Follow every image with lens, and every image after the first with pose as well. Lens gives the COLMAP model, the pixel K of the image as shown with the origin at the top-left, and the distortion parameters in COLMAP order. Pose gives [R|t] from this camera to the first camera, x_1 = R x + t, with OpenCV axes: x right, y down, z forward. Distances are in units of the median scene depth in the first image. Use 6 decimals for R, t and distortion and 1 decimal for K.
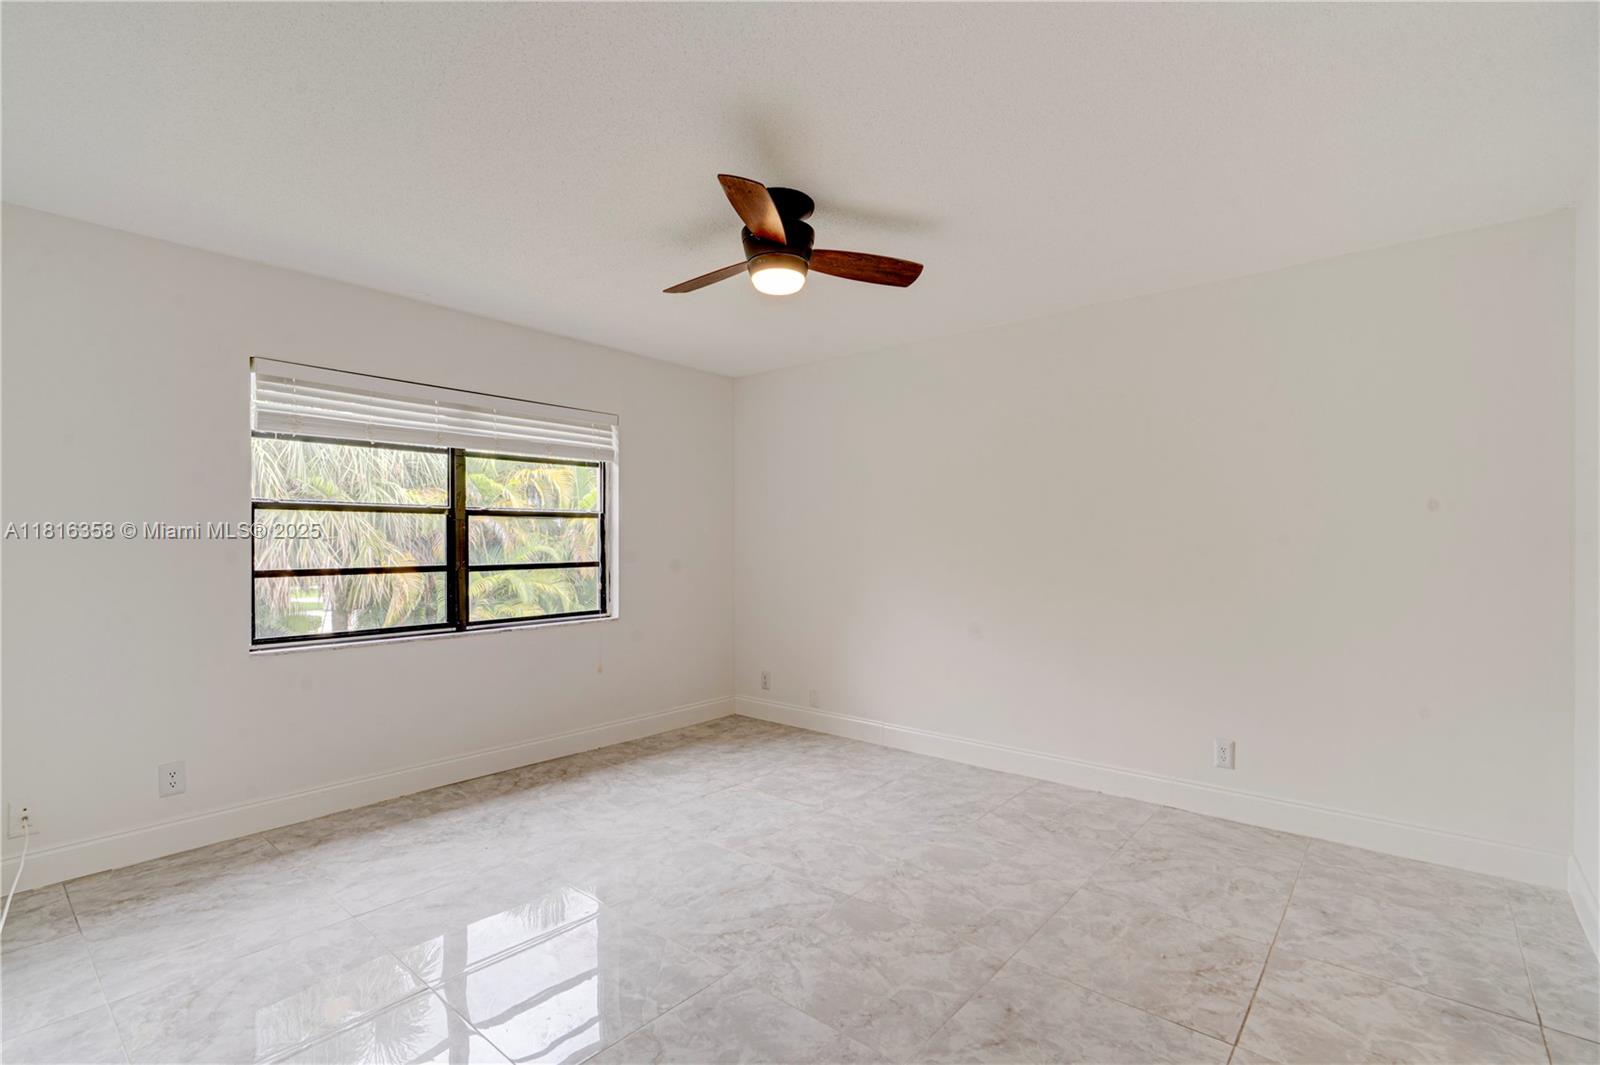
lens RADIAL K [[737.2, 0, 791.7], [0, 737.2, 550.5], [0, 0, 1]] dist [0.000476, 0.000600]
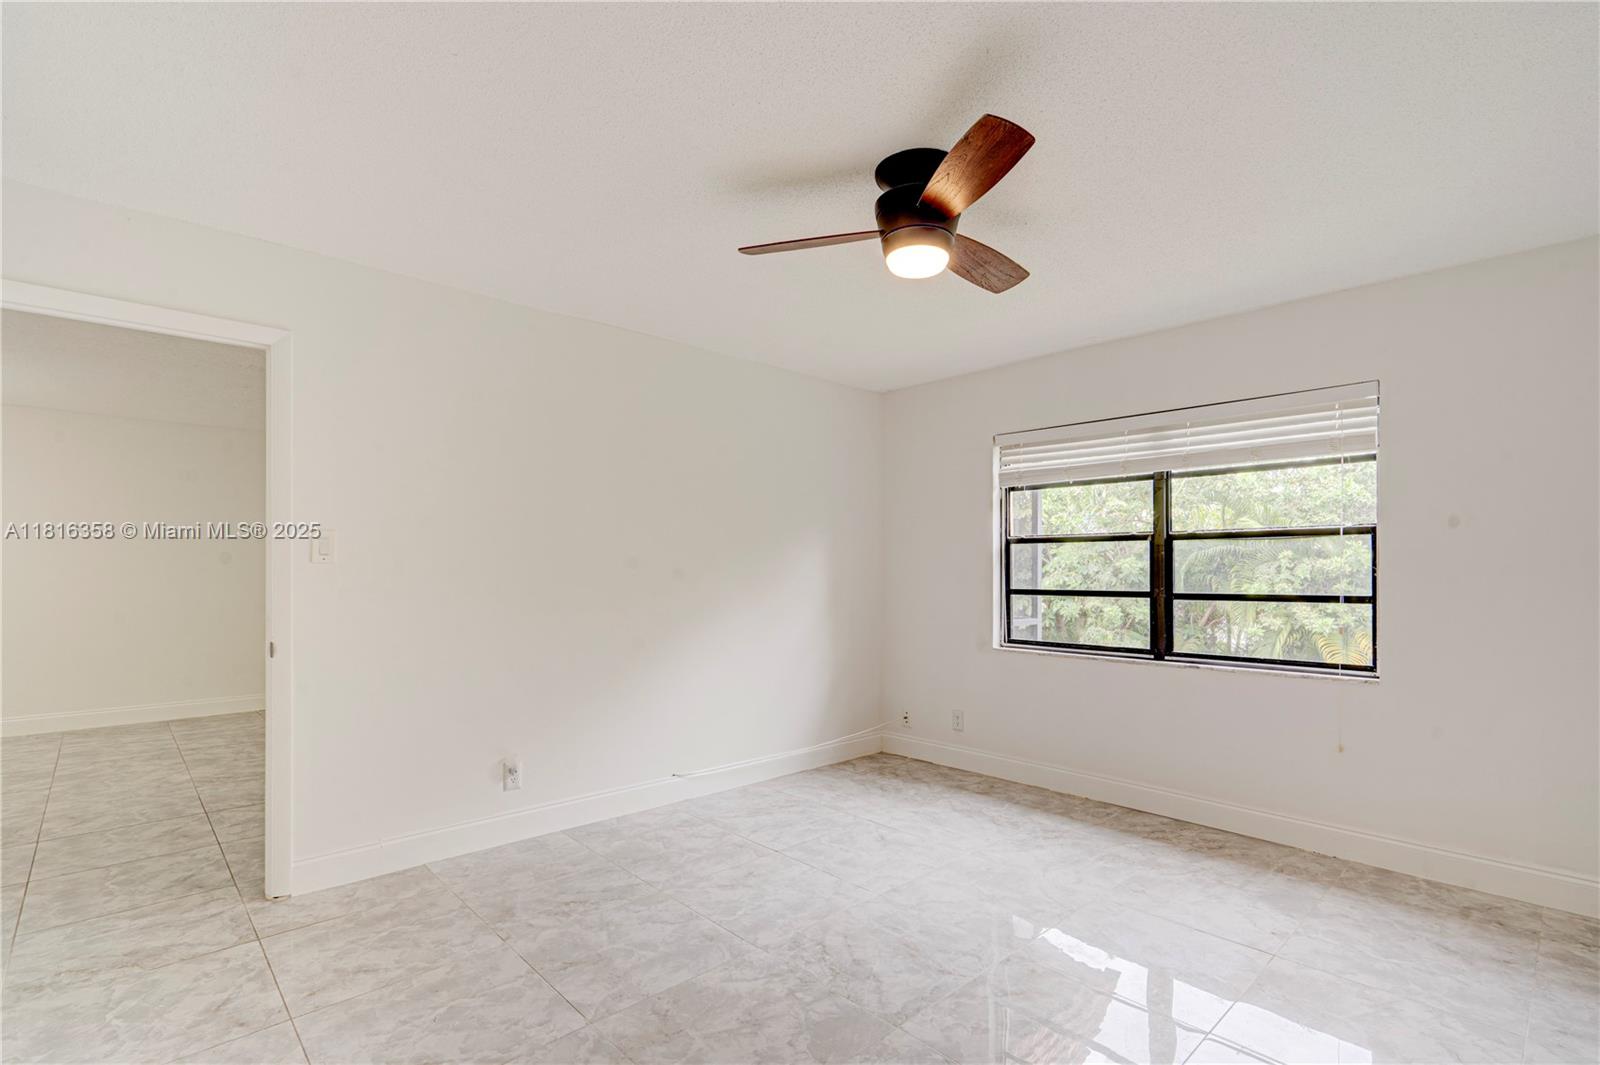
lens RADIAL K [[737.2, 0, 824.0], [0, 737.2, 577.9], [0, 0, 1]] dist [0.000476, 0.000600]
pose [[-0.085343, 0.012108, -0.996278, 0.683348], [-0.011666, 0.999845, 0.013150, -0.007885], [0.996283, 0.012745, -0.085189, 0.790827]]
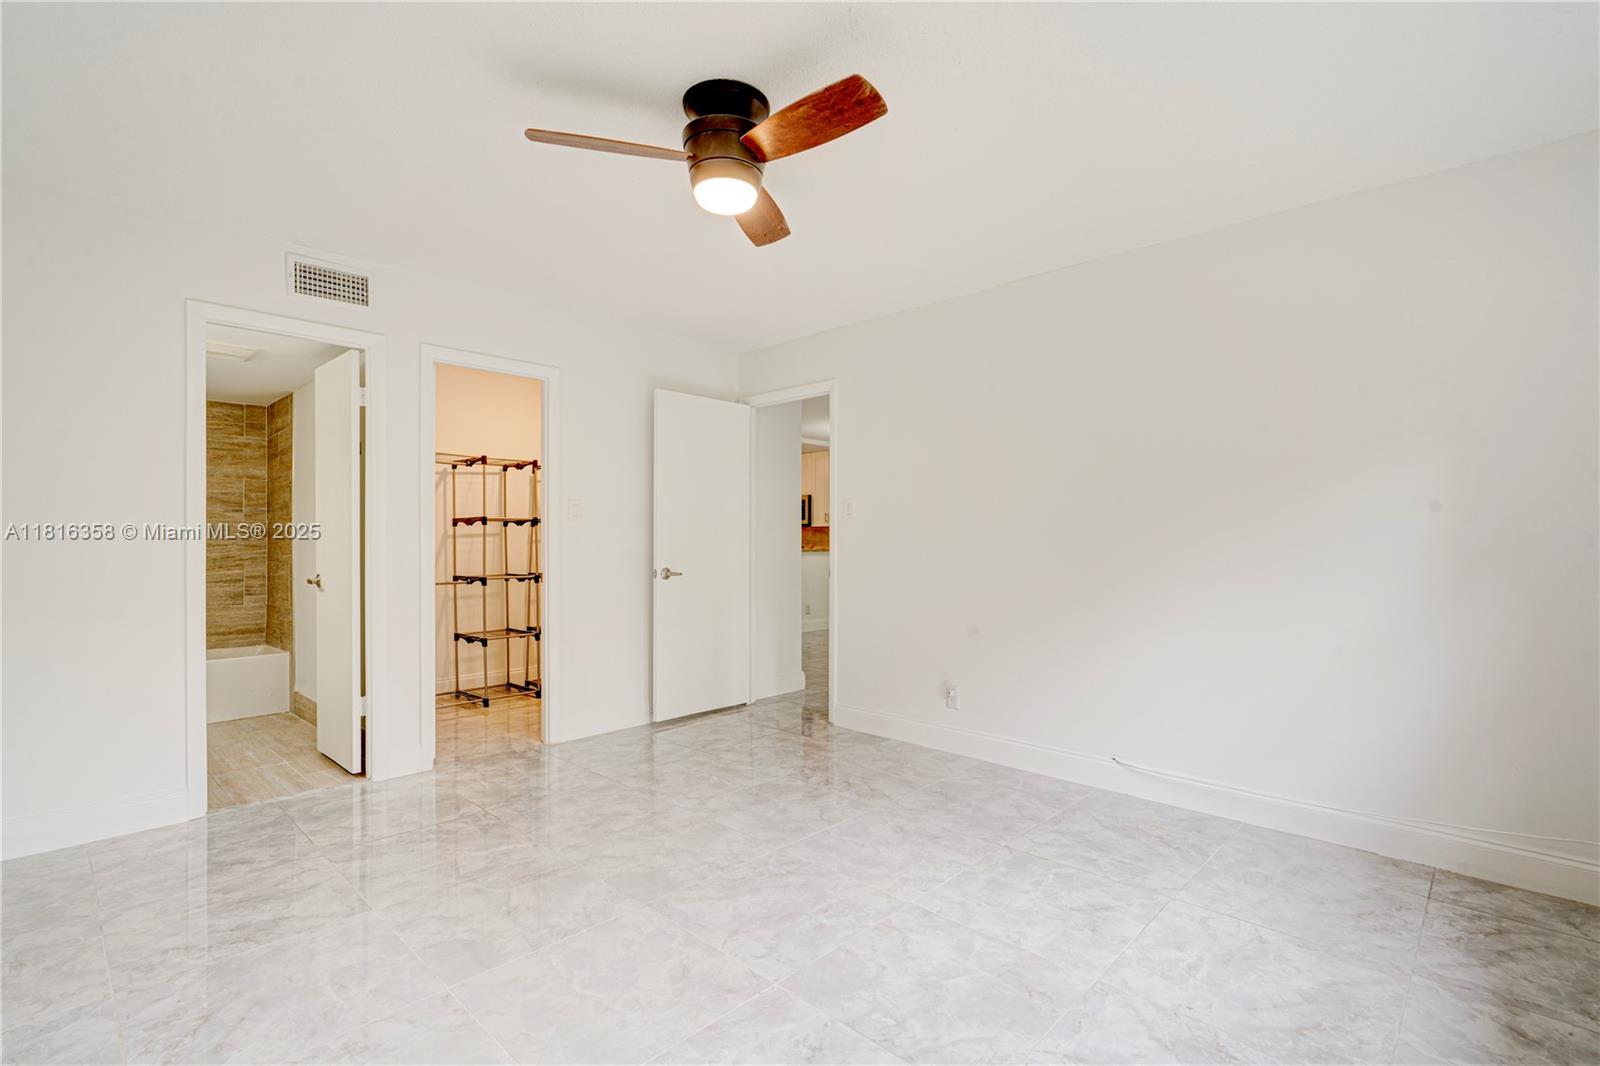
lens RADIAL K [[737.2, 0, 807.7], [0, 737.2, 545.6], [0, 0, 1]] dist [0.000476, 0.000600]
pose [[-0.999332, 0.000018, 0.036553, -0.118377], [0.000605, 0.999871, 0.016066, 0.016936], [-0.036548, 0.016077, -0.999203, 1.509076]]
